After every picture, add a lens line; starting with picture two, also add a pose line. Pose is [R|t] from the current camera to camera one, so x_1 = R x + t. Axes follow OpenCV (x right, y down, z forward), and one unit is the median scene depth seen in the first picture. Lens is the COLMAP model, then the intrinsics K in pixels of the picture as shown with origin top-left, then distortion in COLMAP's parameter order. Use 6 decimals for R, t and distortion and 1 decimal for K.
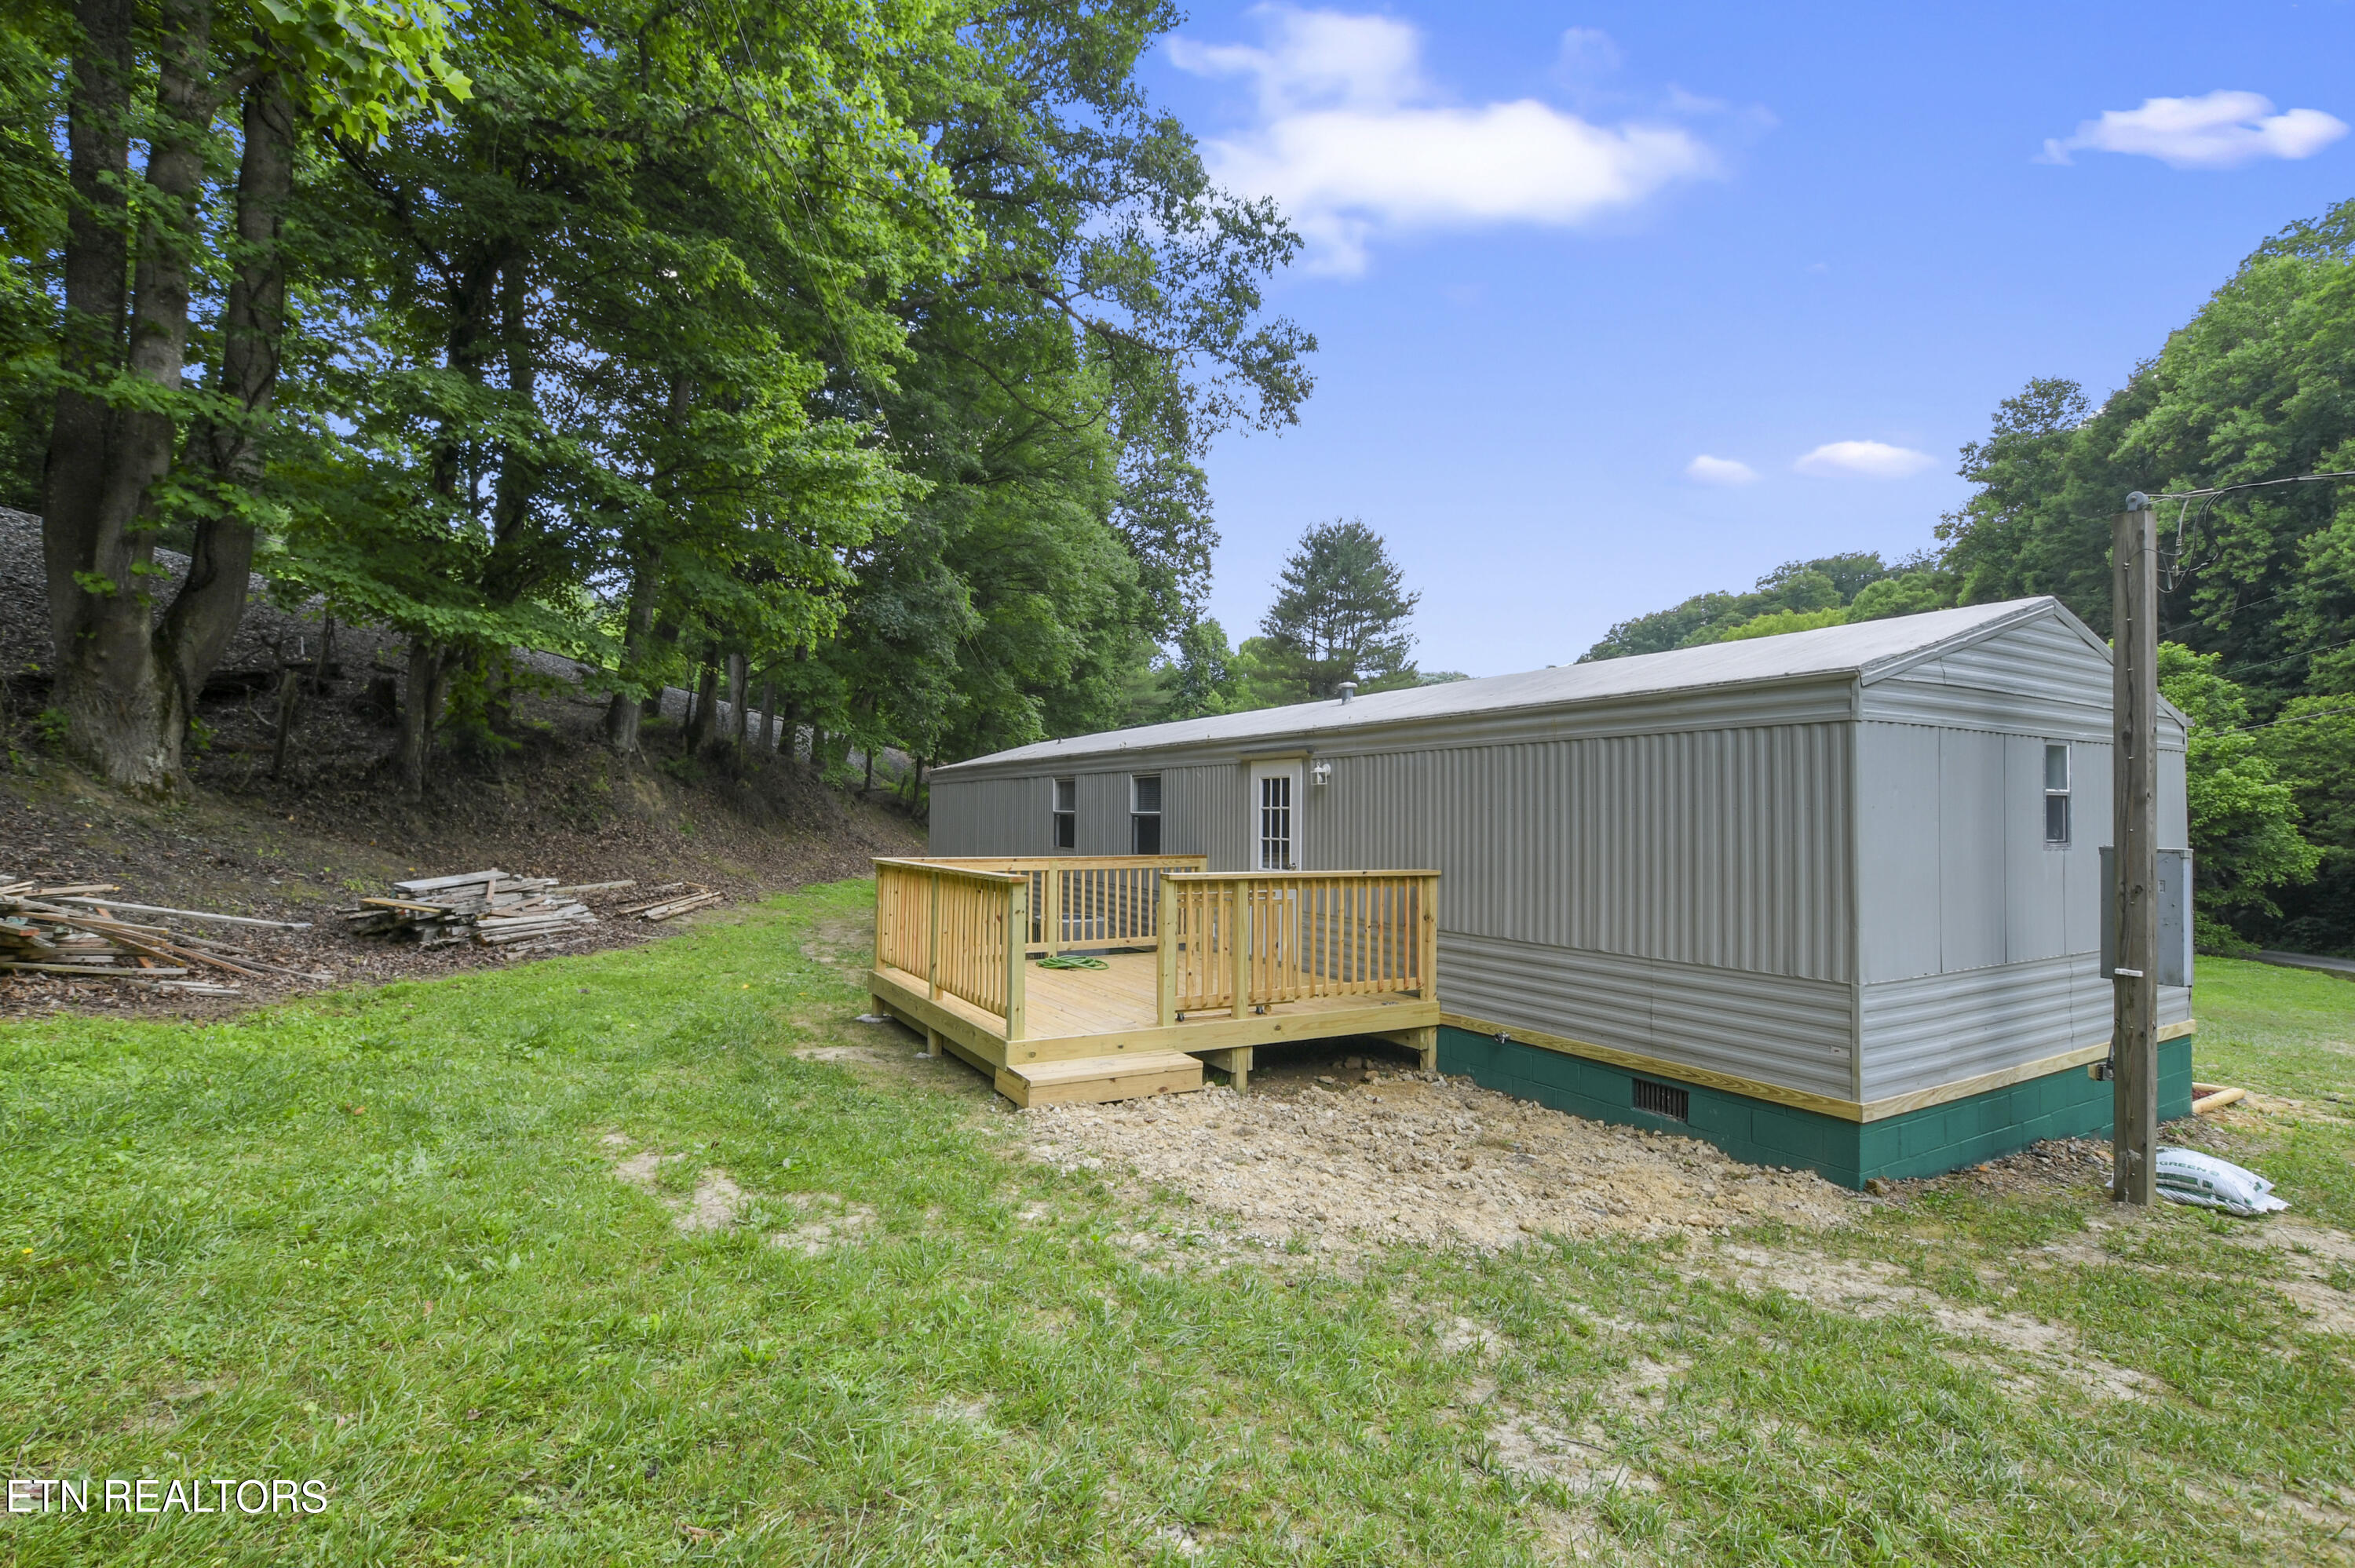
lens RADIAL K [[1079.5, 0, 1161.7], [0, 1079.5, 780.1], [0, 0, 1]] dist [-0.033402, 0.005907]
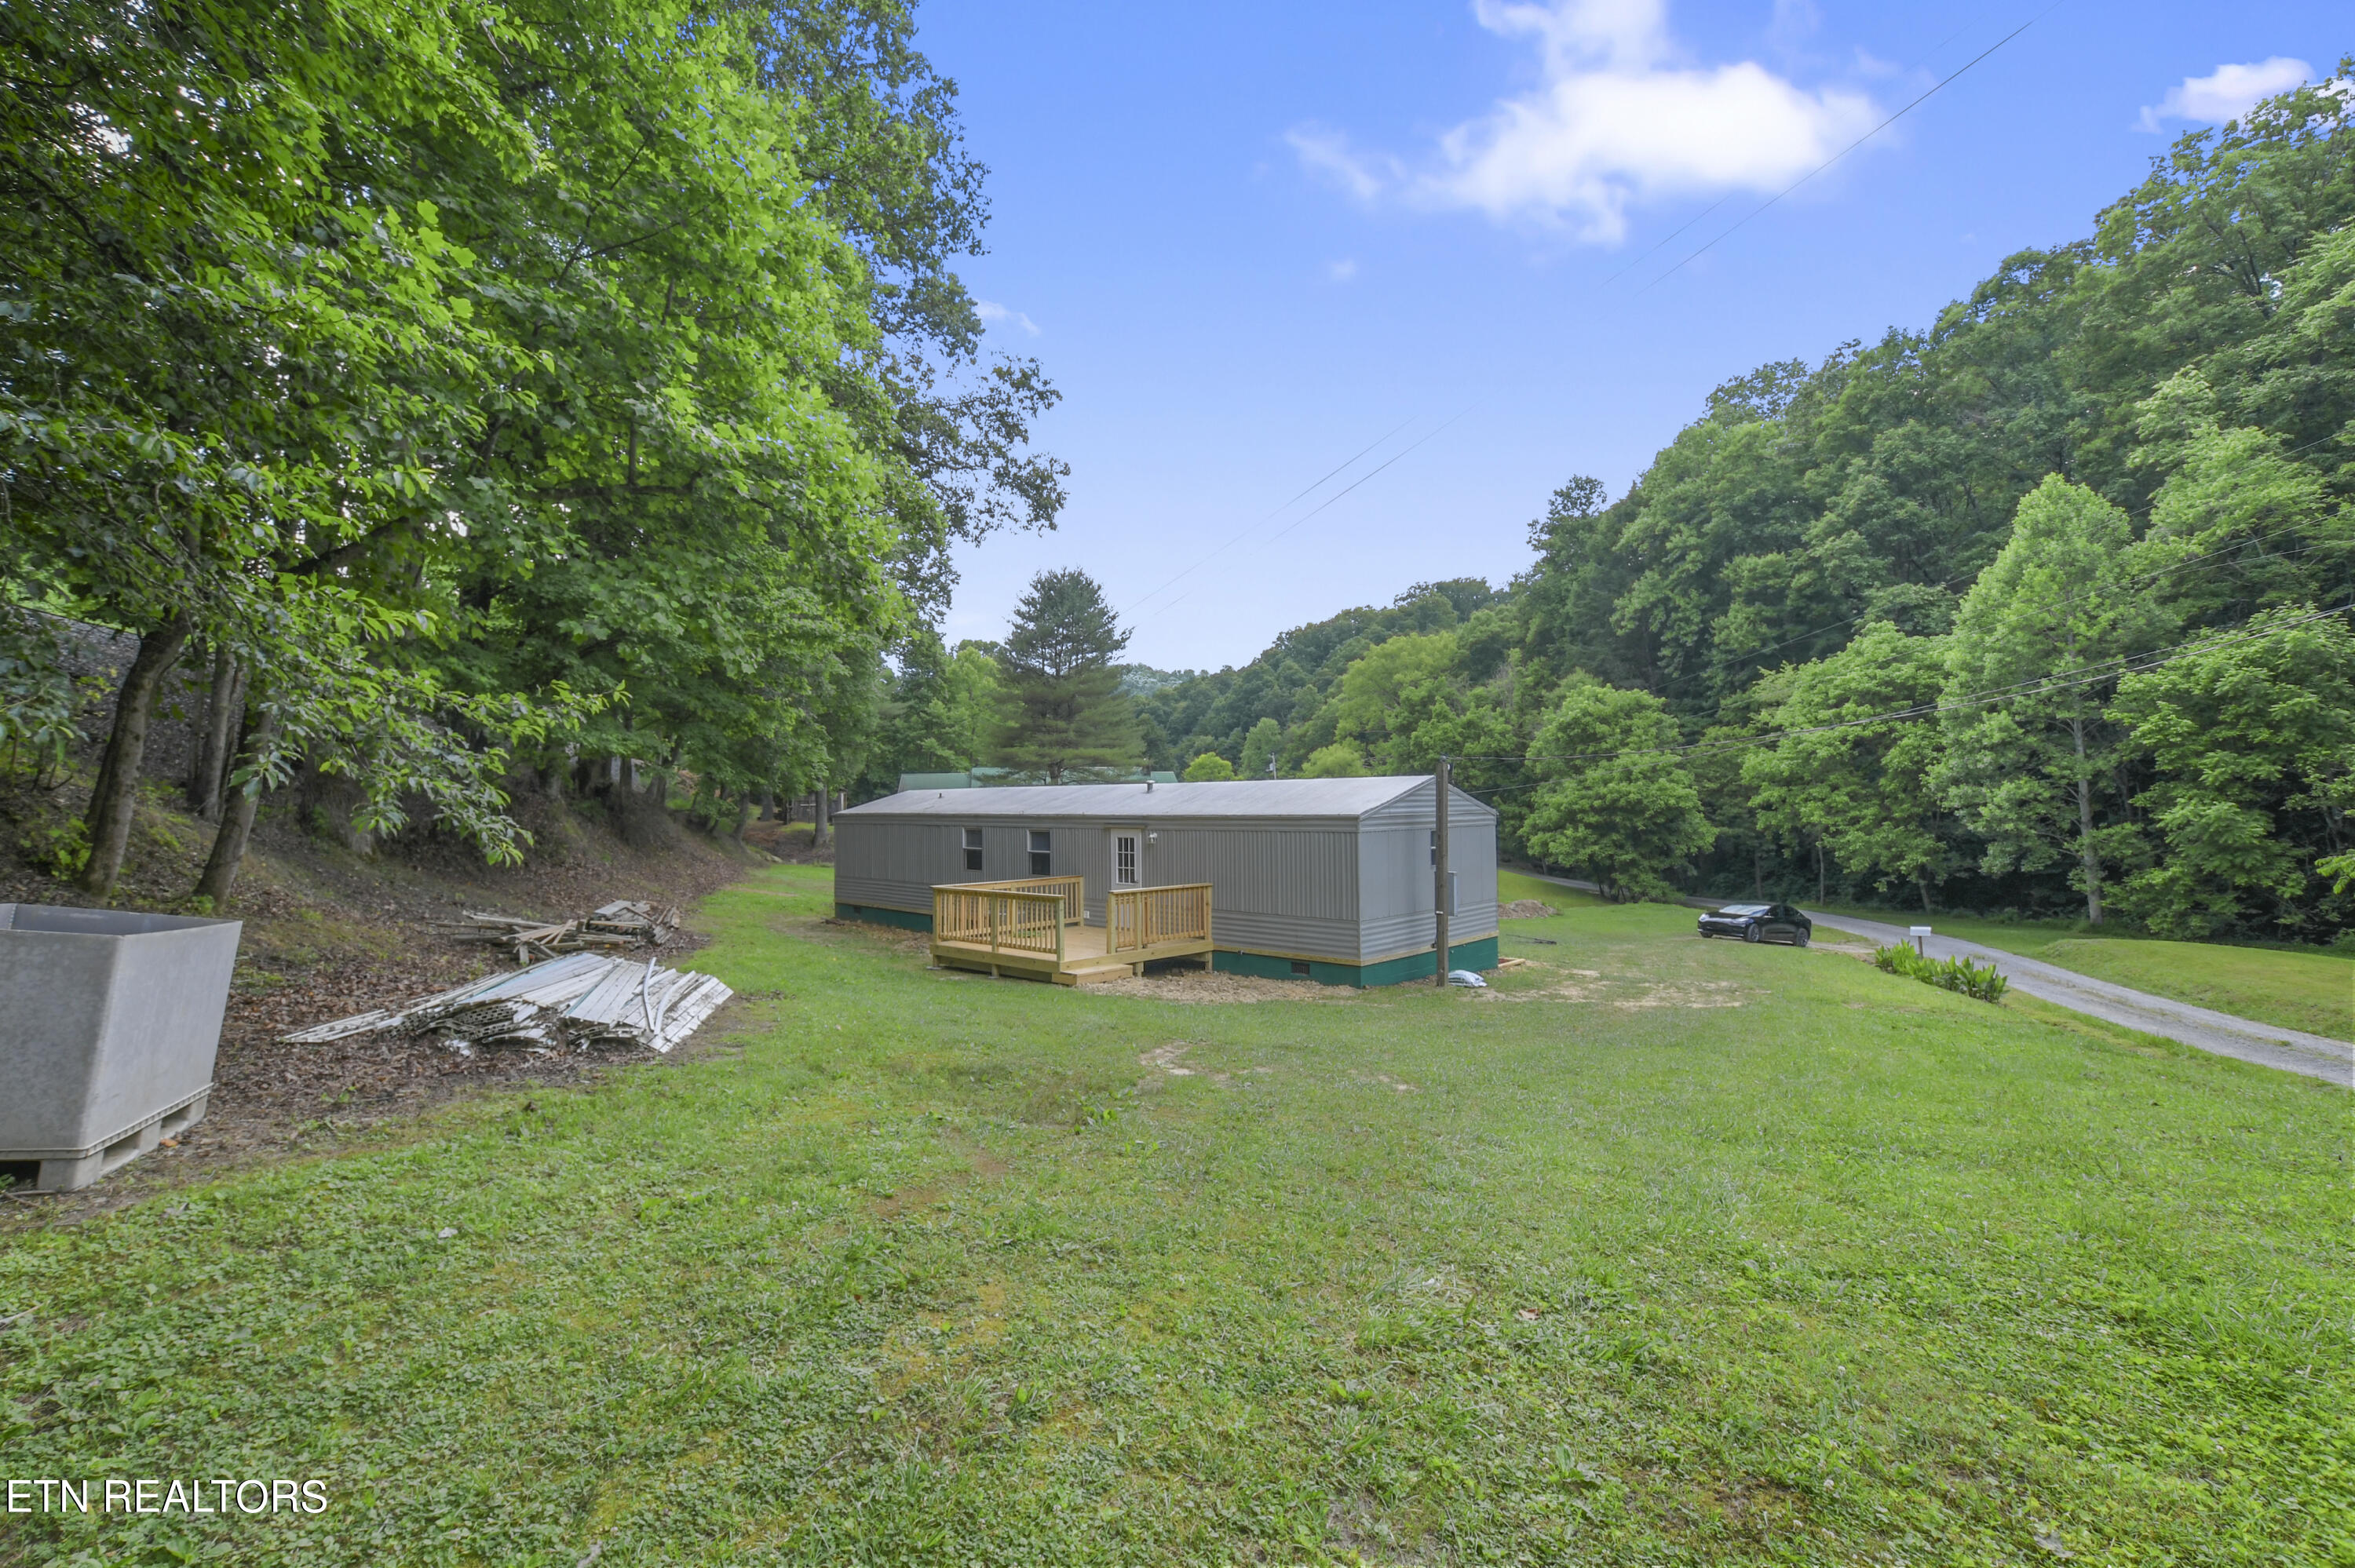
lens RADIAL K [[1079.5, 0, 1172.6], [0, 1079.5, 771.6], [0, 0, 1]] dist [-0.033402, 0.005907]
pose [[0.955768, -0.012075, 0.293872, -0.091239], [0.010023, 0.999914, 0.008485, -0.032144], [-0.293949, -0.005164, 0.955807, -0.215756]]
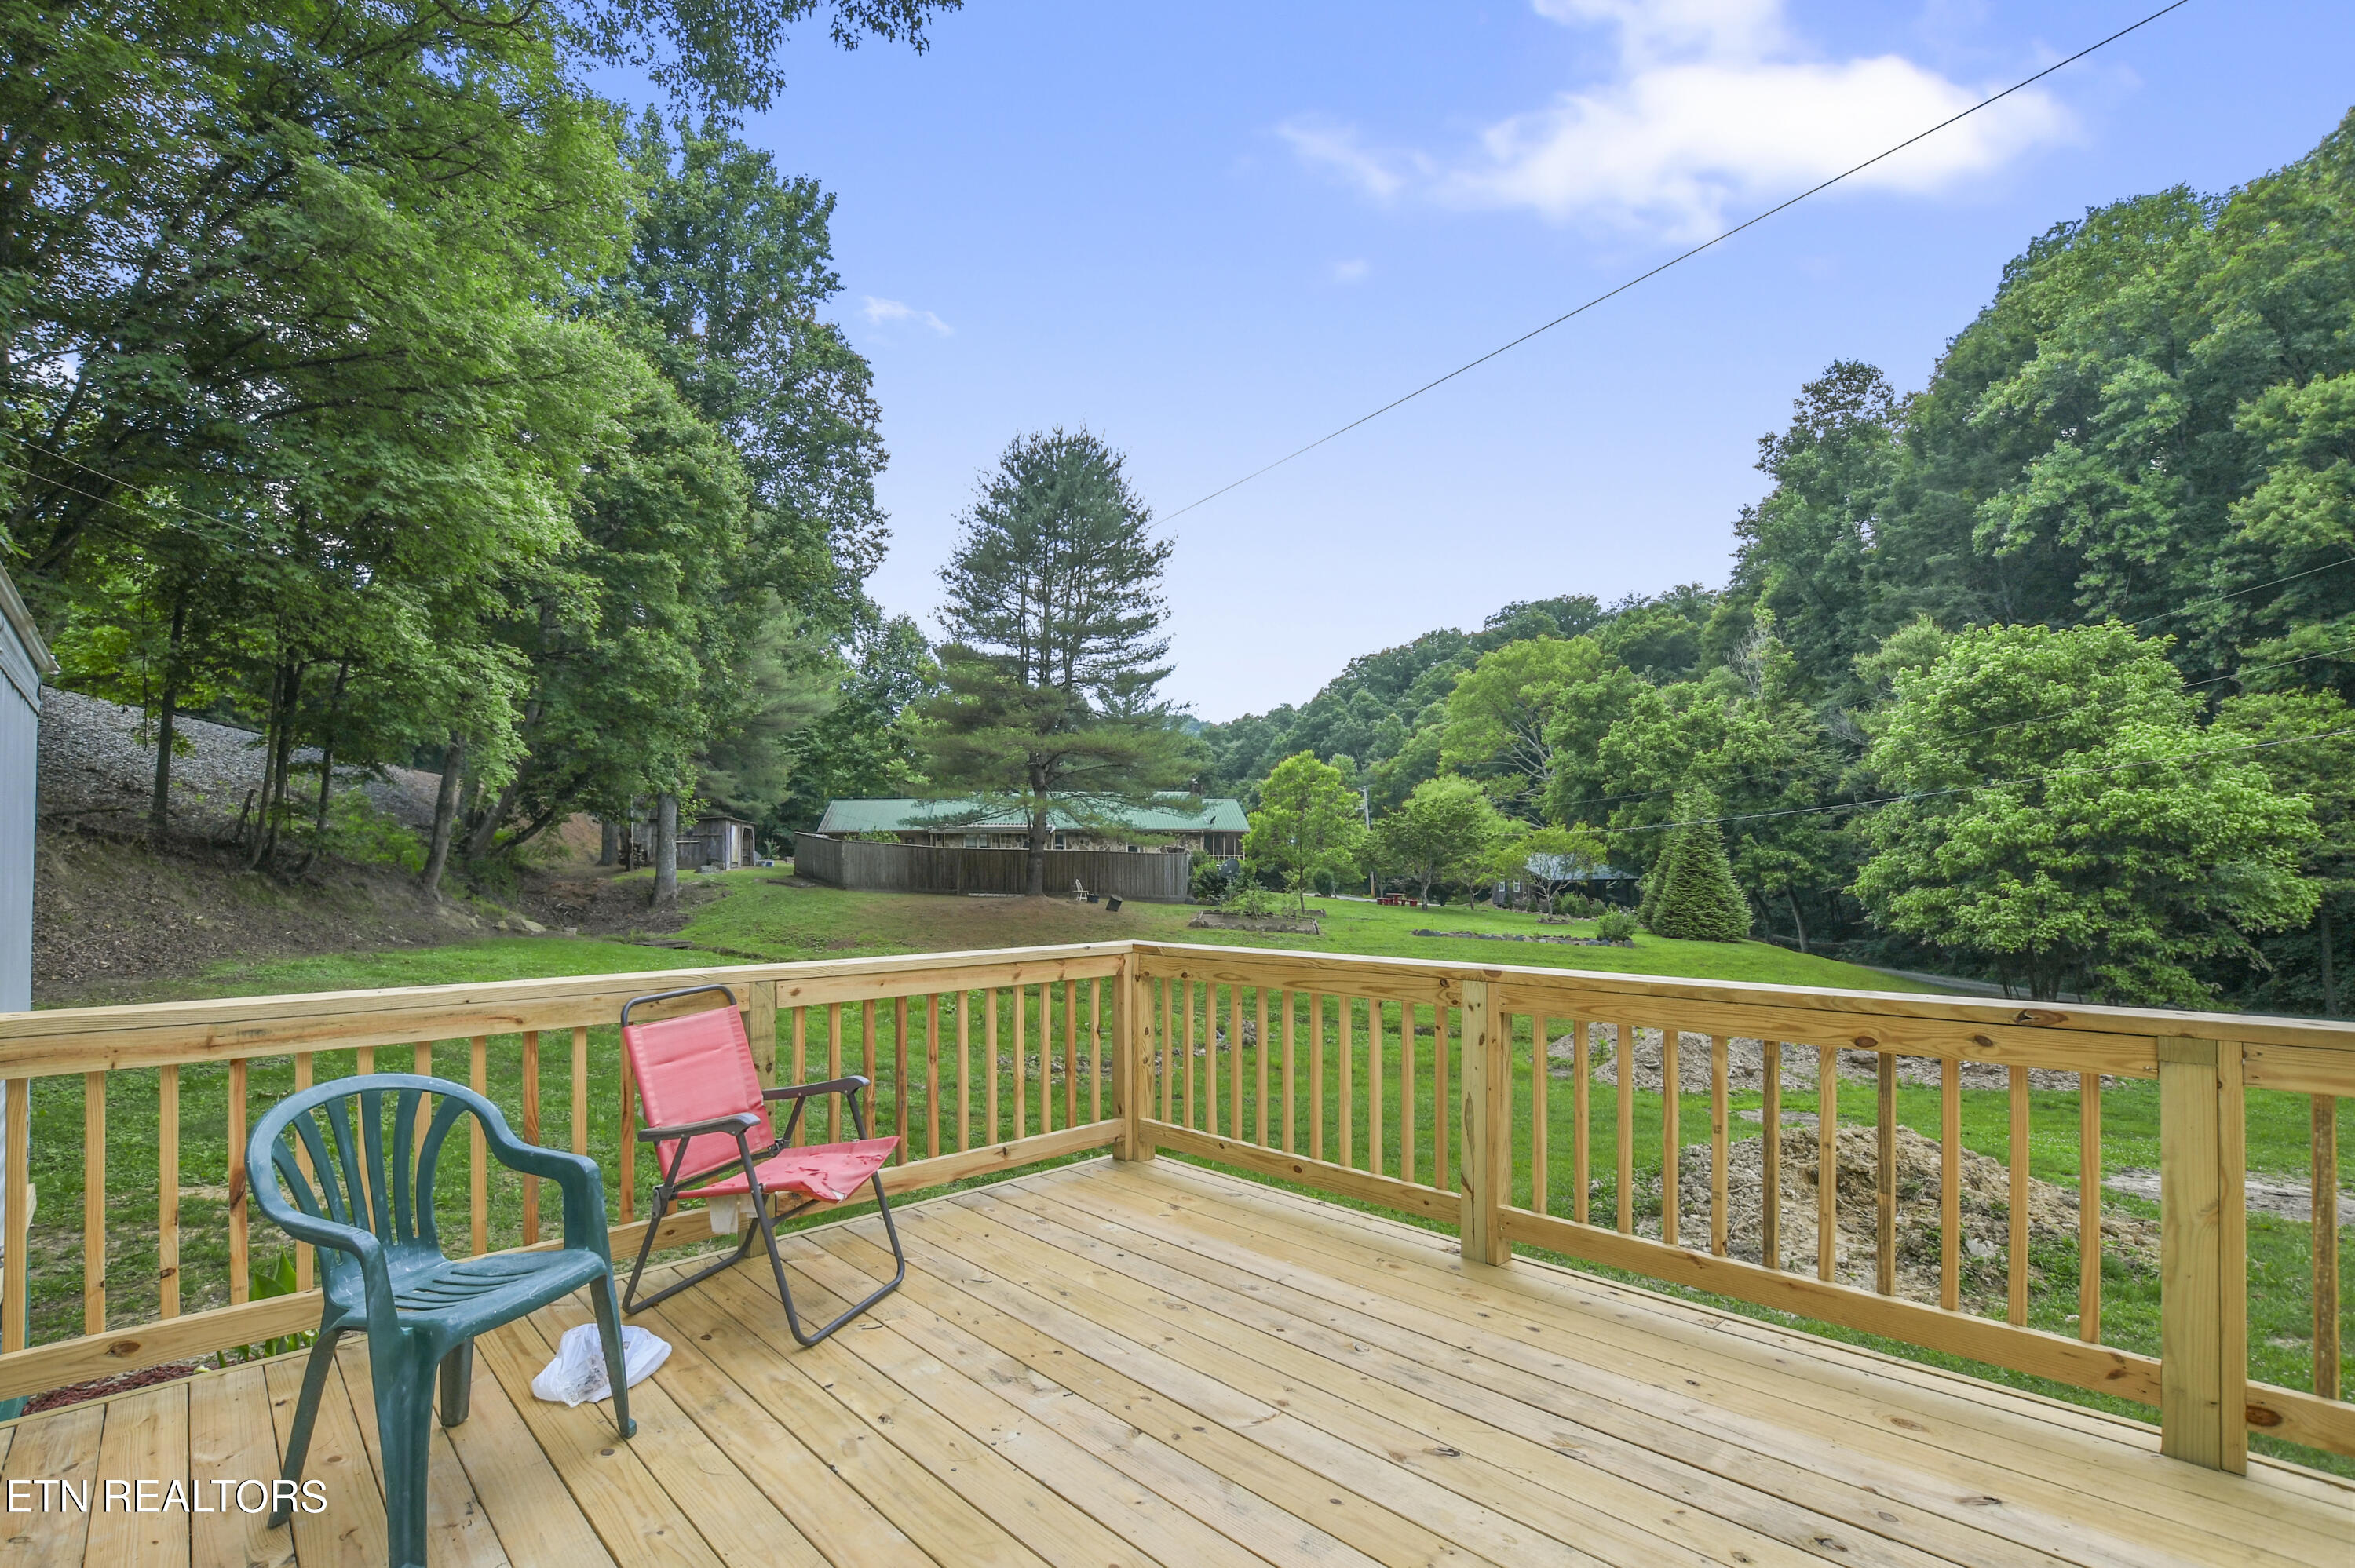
lens RADIAL K [[1079.5, 0, 1185.8], [0, 1079.5, 850.8], [0, 0, 1]] dist [-0.033402, 0.005907]
pose [[0.964027, -0.012327, 0.265520, 0.071184], [0.006602, 0.999726, 0.022444, 0.016240], [-0.265724, -0.019884, 0.963844, 0.382796]]
